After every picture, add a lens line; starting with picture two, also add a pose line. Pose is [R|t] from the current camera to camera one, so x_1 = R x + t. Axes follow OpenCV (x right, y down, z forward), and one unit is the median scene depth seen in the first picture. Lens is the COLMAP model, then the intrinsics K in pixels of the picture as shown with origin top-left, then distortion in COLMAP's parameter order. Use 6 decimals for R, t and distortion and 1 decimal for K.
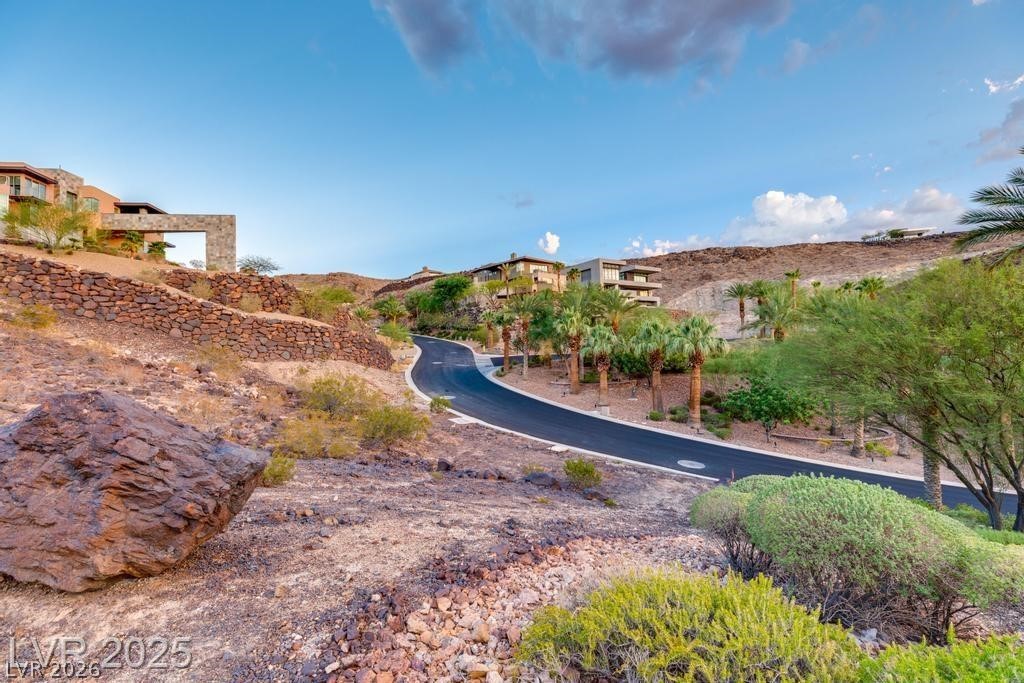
lens RADIAL K [[450.4, 0, 511.9], [0, 450.4, 337.3], [0, 0, 1]] dist [0.003089, 0.000780]
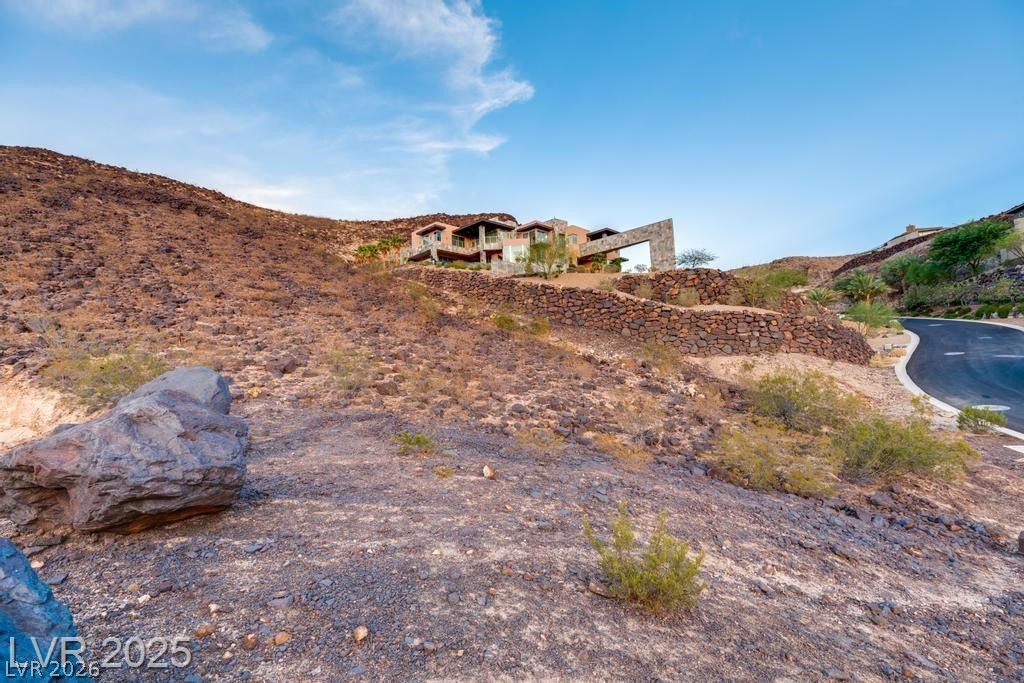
lens RADIAL K [[450.4, 0, 511.9], [0, 450.4, 337.3], [0, 0, 1]] dist [0.003089, 0.000780]
pose [[0.603946, -0.058794, -0.794854, -0.040262], [0.064846, 0.997594, -0.024519, 0.009663], [0.794383, -0.036735, 0.606305, 0.104013]]
